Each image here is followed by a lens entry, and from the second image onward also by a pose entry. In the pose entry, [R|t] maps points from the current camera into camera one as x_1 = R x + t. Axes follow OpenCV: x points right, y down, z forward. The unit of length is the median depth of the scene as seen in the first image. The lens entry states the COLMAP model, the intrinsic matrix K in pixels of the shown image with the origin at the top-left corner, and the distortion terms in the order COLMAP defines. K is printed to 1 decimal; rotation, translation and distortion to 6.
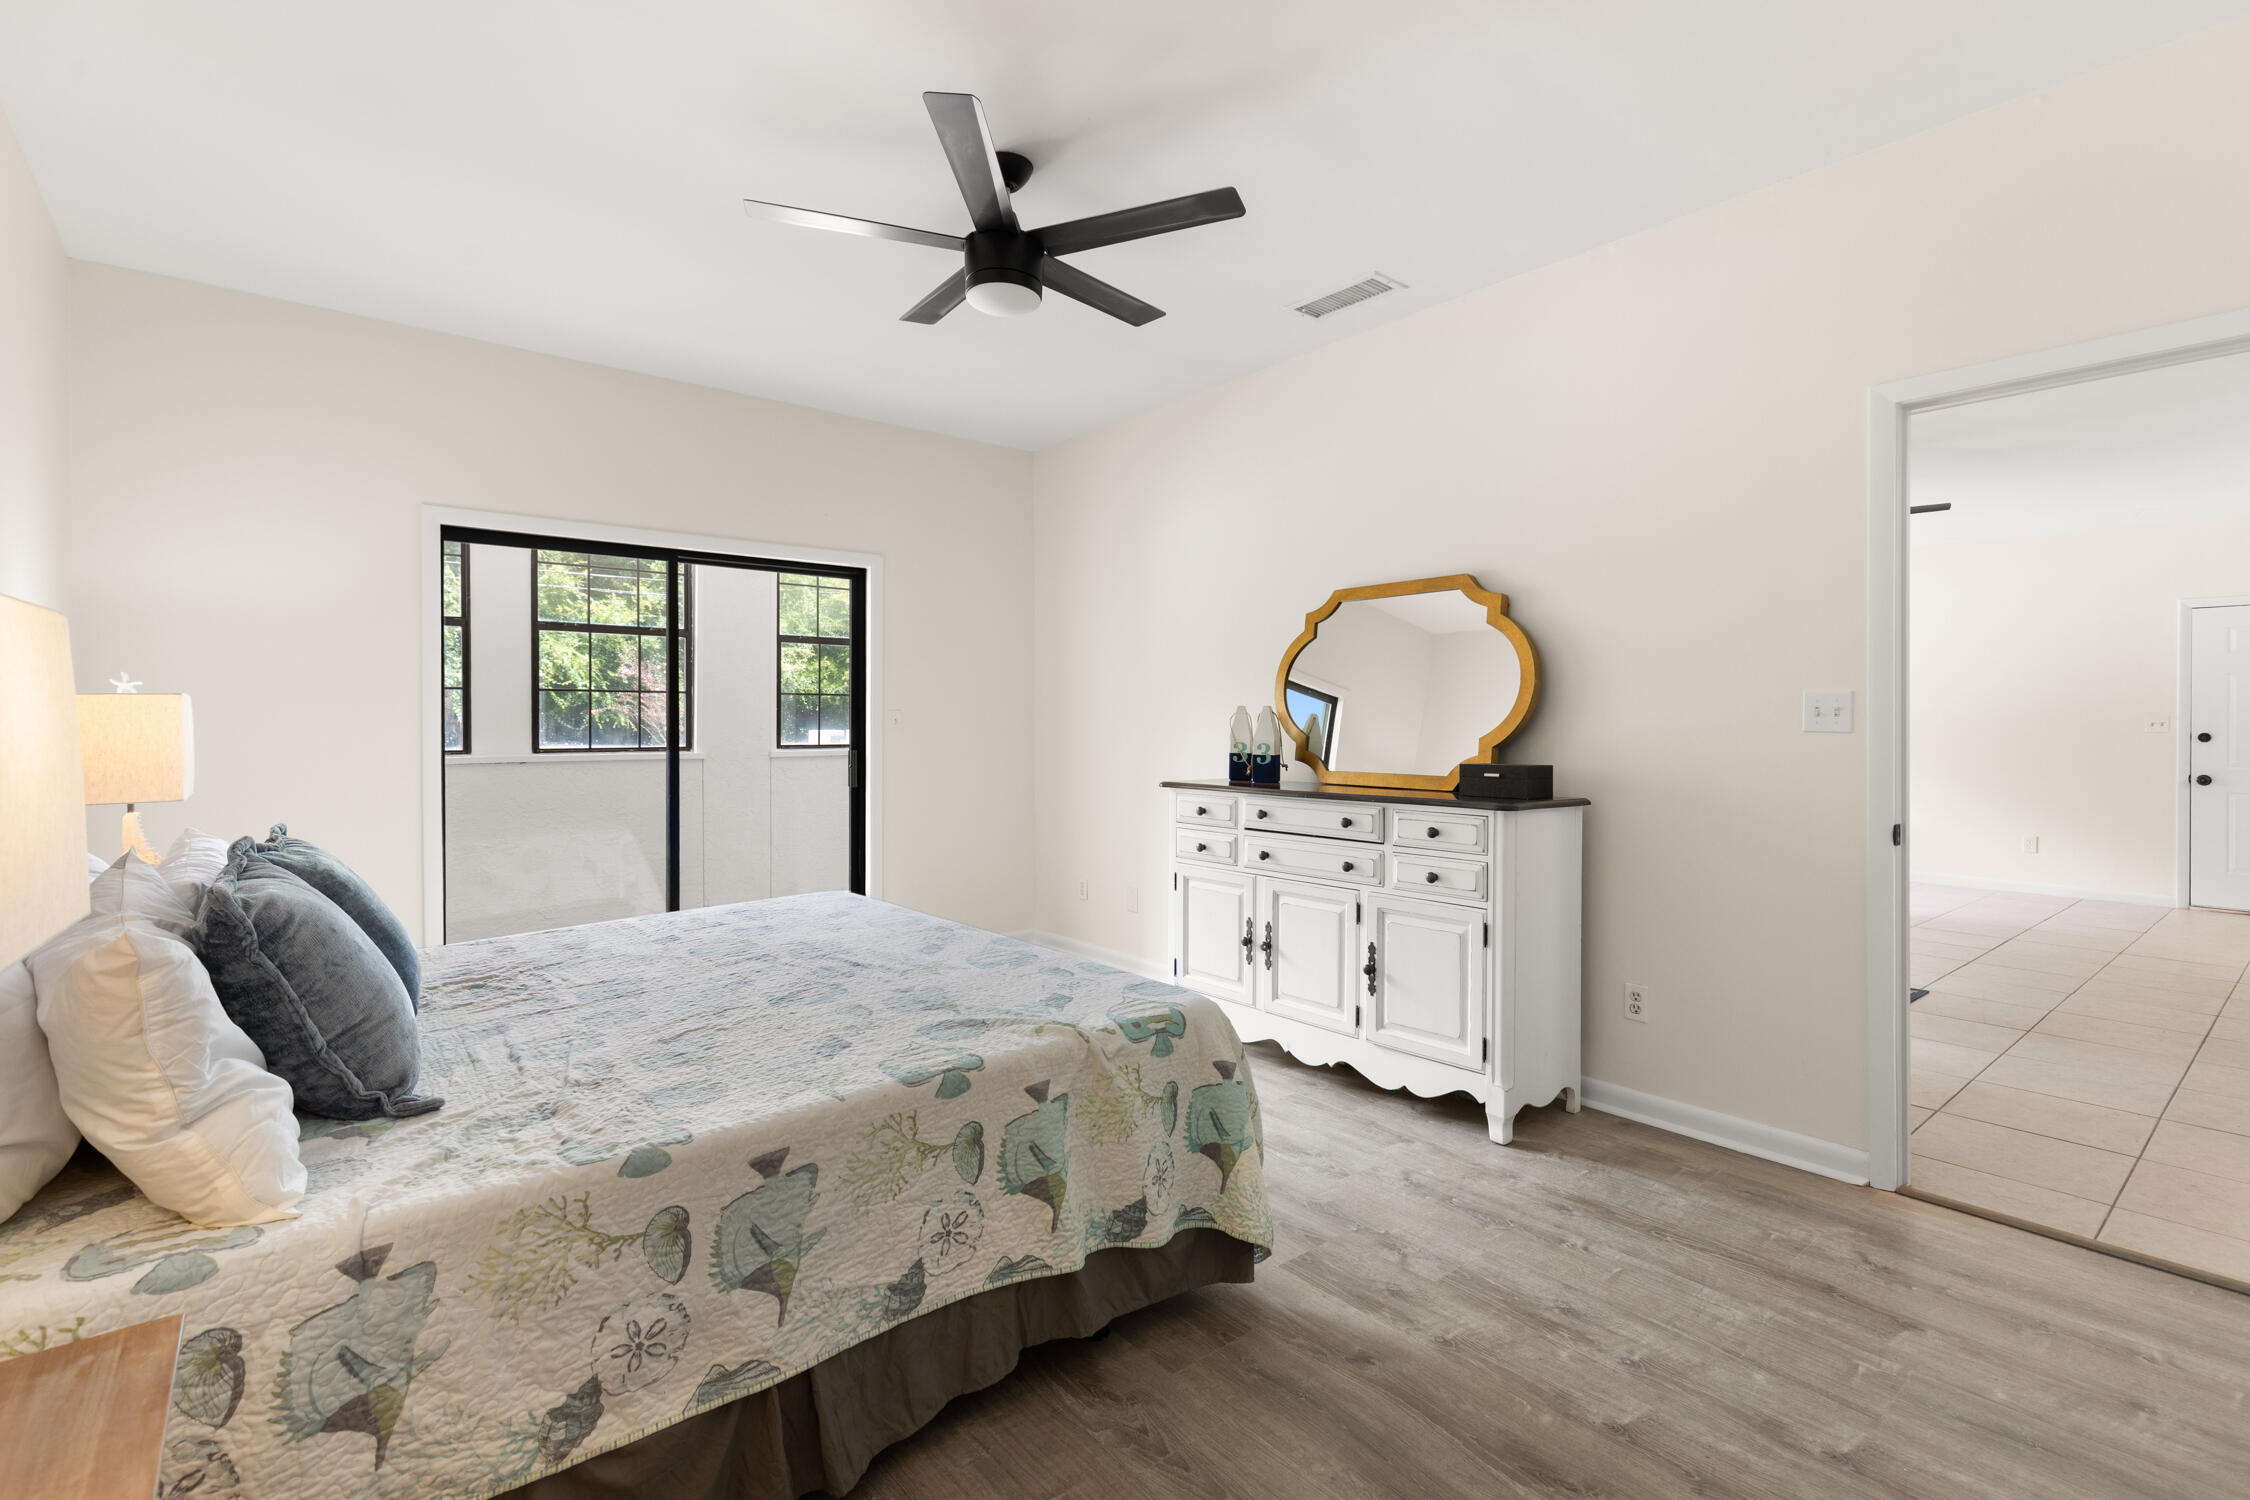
lens RADIAL K [[1056.8, 0, 1149.1], [0, 1056.8, 744.7], [0, 0, 1]] dist [0.012075, -0.000808]
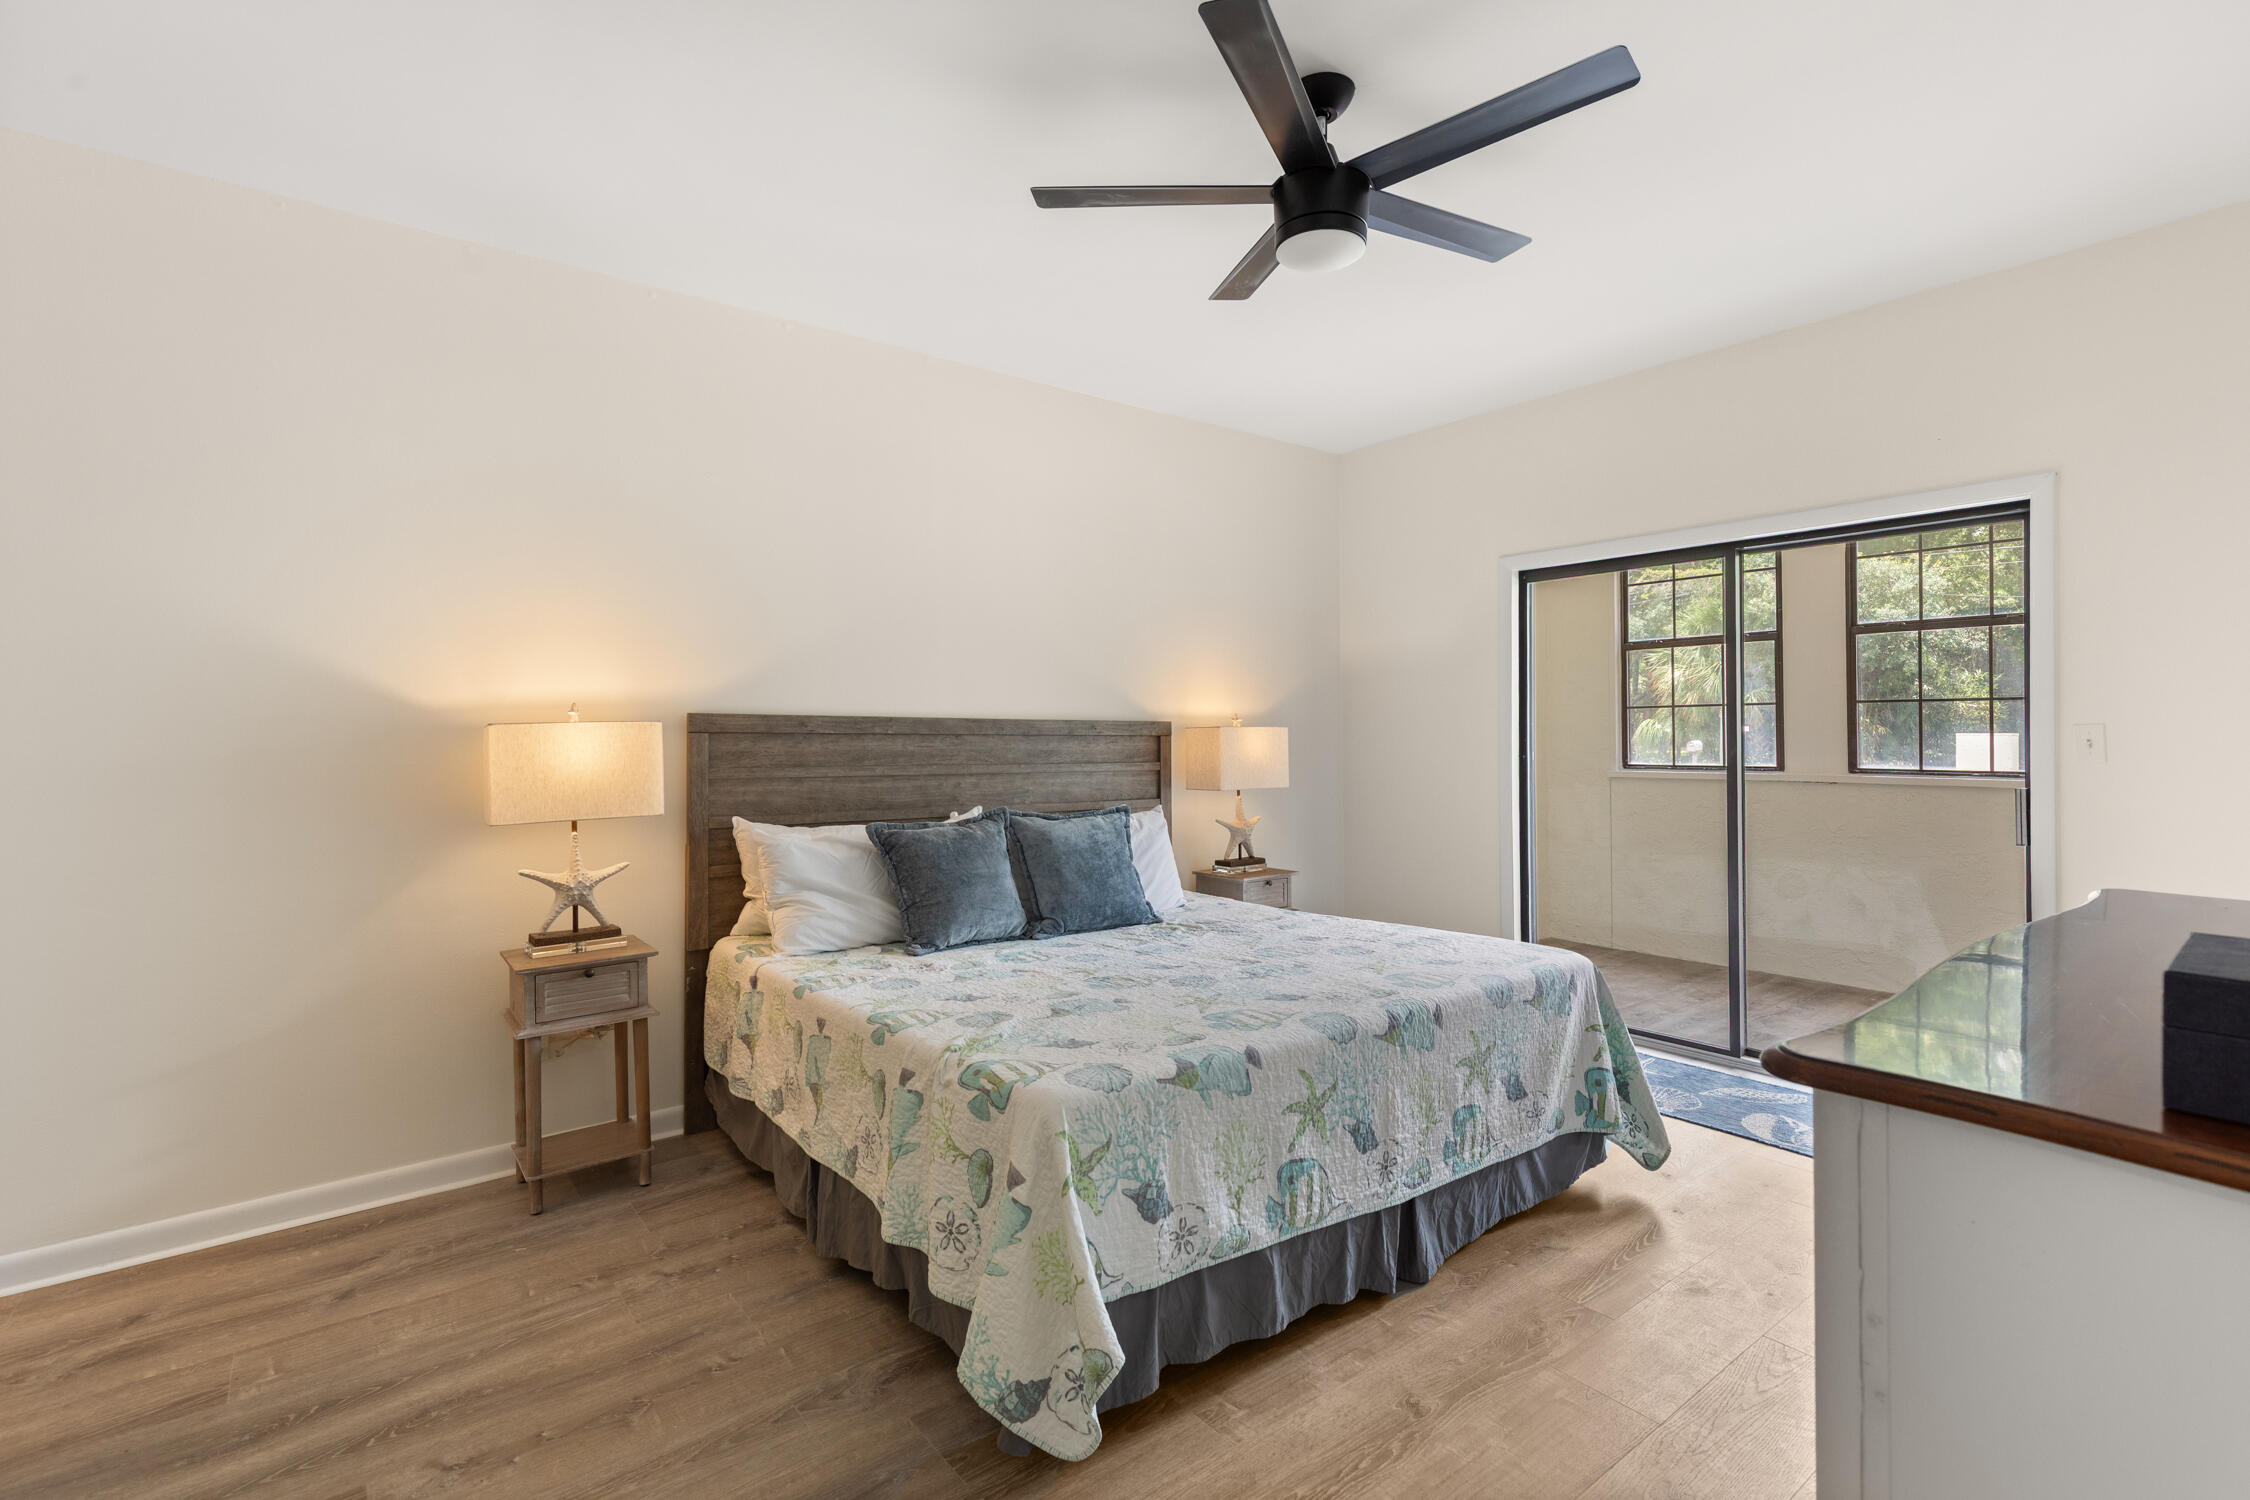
lens RADIAL K [[1056.8, 0, 1149.1], [0, 1056.8, 744.7], [0, 0, 1]] dist [0.012075, -0.000808]
pose [[-0.059657, 0.010027, -0.998169, 0.868879], [-0.011609, 0.999875, 0.010738, -0.044664], [0.998151, 0.012228, -0.059533, 1.112430]]
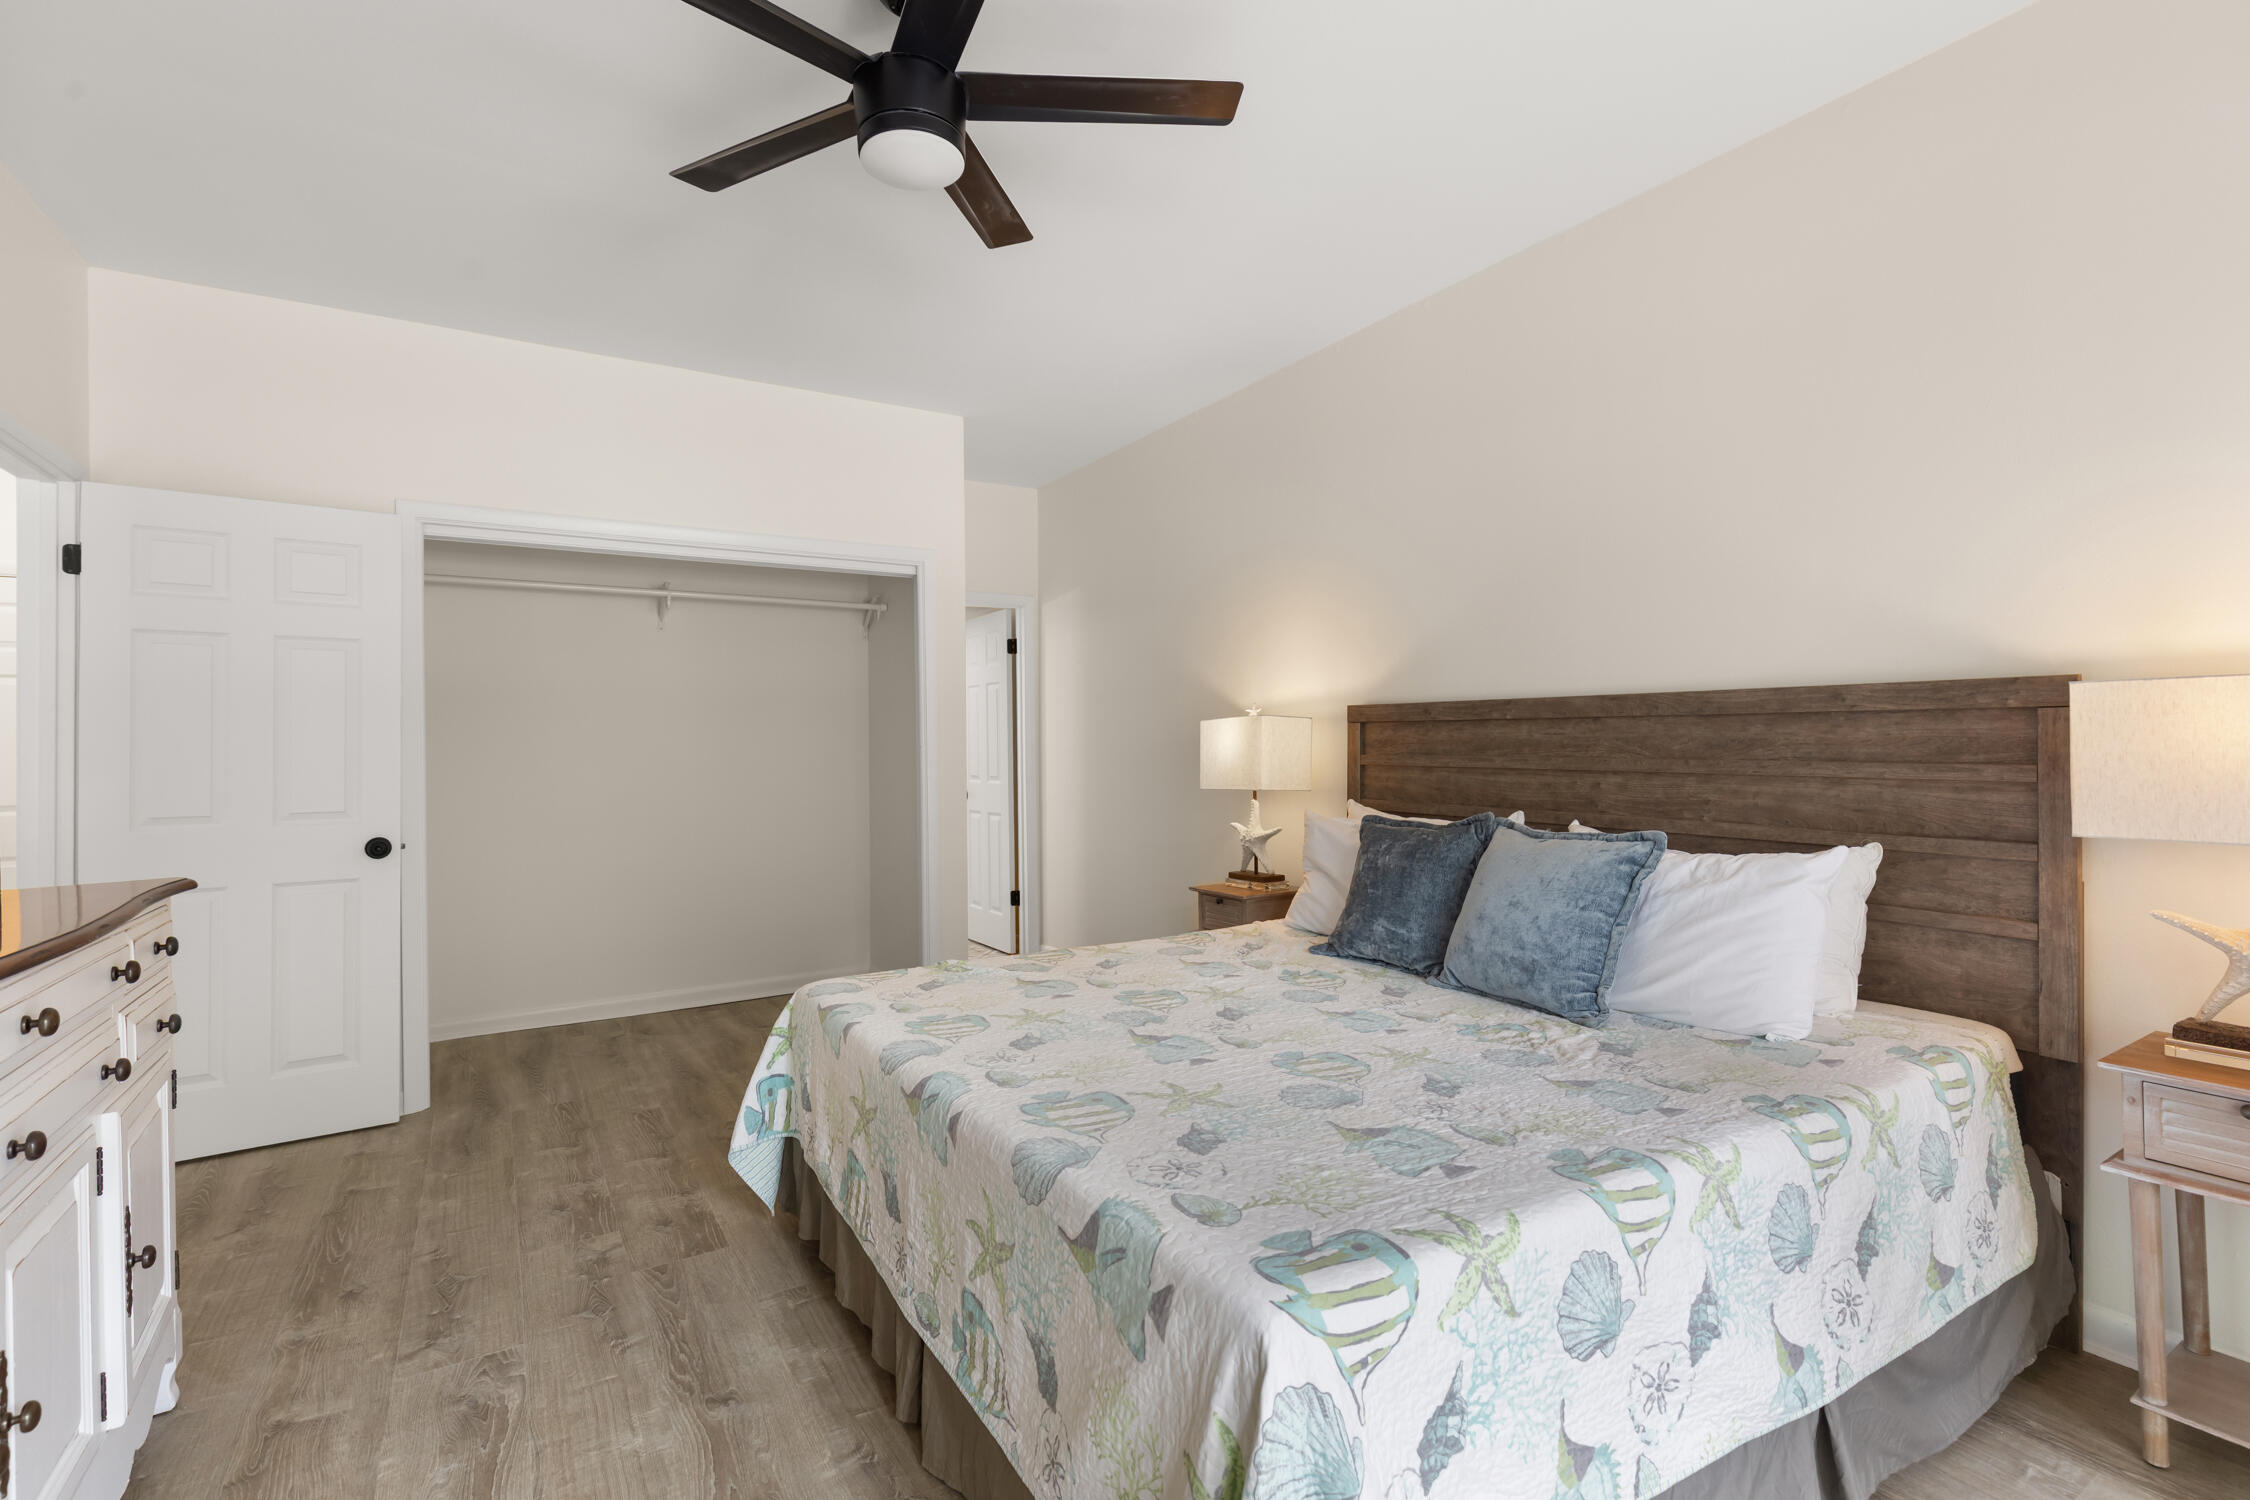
lens RADIAL K [[1006.4, 0, 1085.0], [0, 1006.4, 751.9], [0, 0, 1]] dist [0.017571, -0.000139]
pose [[-0.980631, 0.014580, 0.195322, -0.470689], [0.019686, 0.999513, 0.024226, -0.039022], [-0.194874, 0.027602, -0.980440, 2.027122]]
